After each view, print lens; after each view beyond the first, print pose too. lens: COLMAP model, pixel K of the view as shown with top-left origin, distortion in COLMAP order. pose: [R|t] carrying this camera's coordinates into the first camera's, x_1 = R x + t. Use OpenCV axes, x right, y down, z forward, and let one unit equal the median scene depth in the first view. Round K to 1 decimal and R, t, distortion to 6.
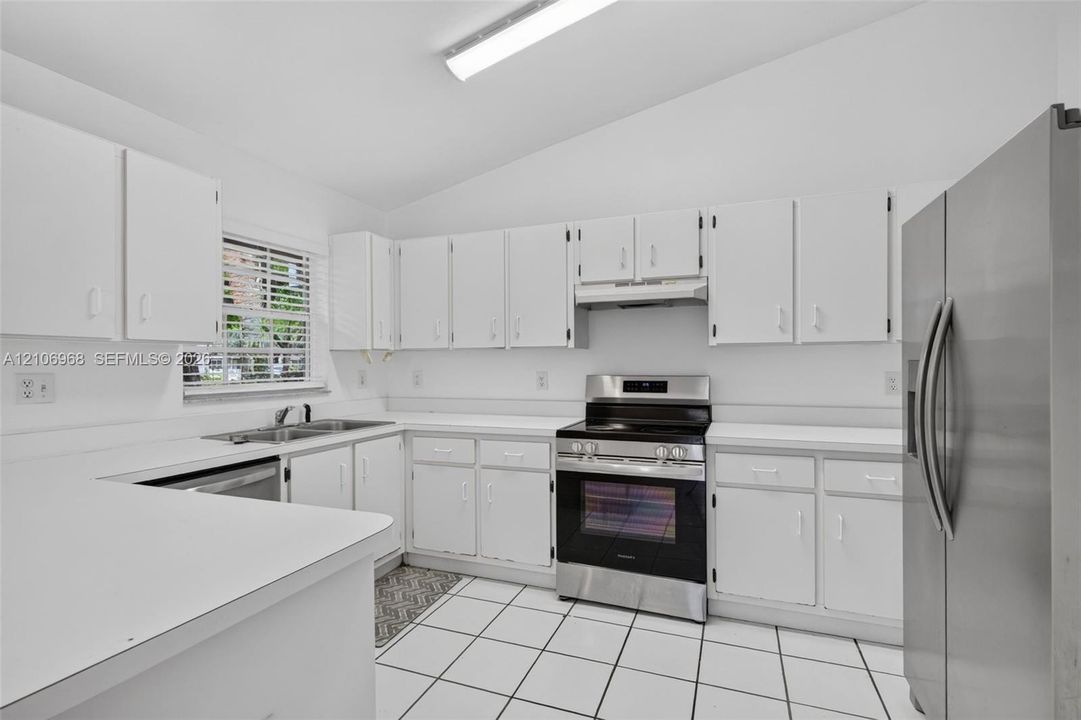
lens RADIAL K [[494.4, 0, 556.0], [0, 494.4, 365.9], [0, 0, 1]] dist [0.000883, -0.000051]
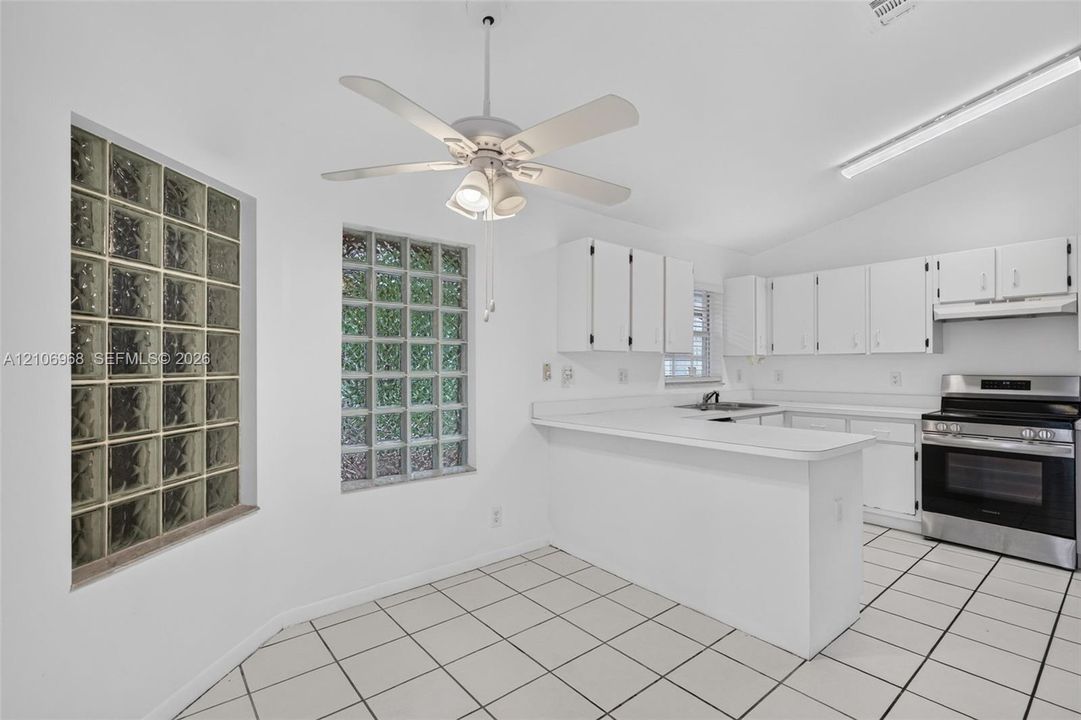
lens RADIAL K [[497.0, 0, 542.0], [0, 497.0, 364.1], [0, 0, 1]] dist [-0.004208, 0.000094]
pose [[0.862453, 0.001877, -0.506134, -0.200308], [-0.005441, 0.999970, -0.005563, 0.004739], [0.506109, 0.007551, 0.862437, -0.672763]]
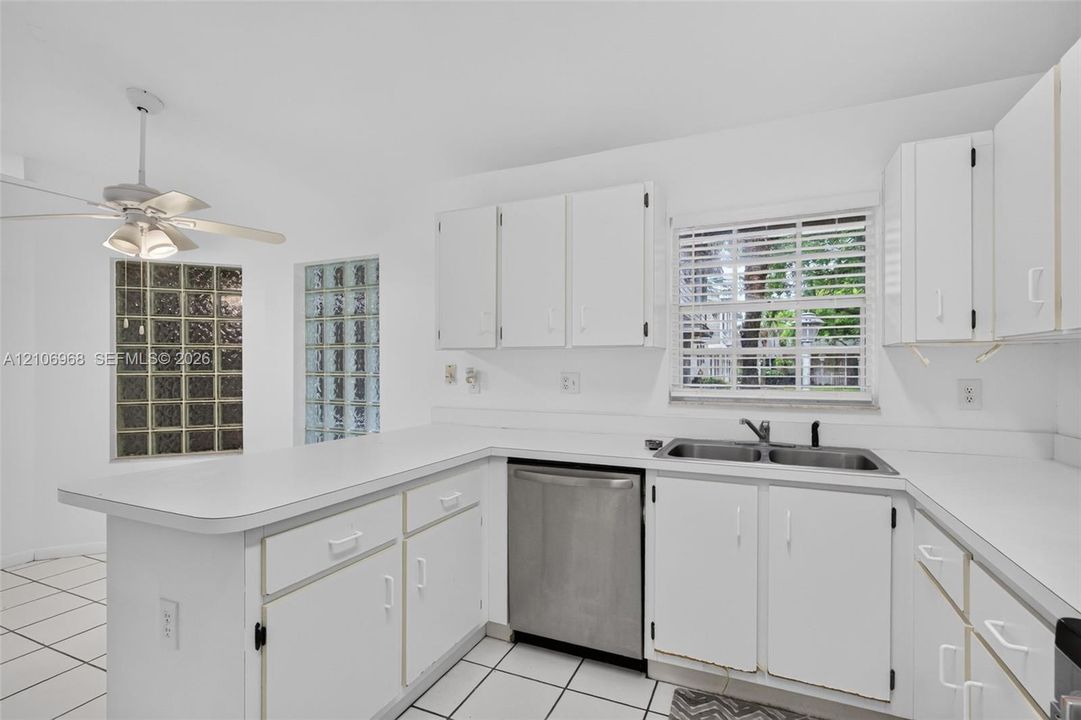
lens RADIAL K [[497.5, 0, 544.7], [0, 497.5, 371.5], [0, 0, 1]] dist [0.002761, 0.000483]
pose [[-0.055499, 0.020979, -0.998238, 0.274982], [-0.002443, 0.999773, 0.021147, -0.012668], [0.998456, 0.003612, -0.055435, 0.687613]]
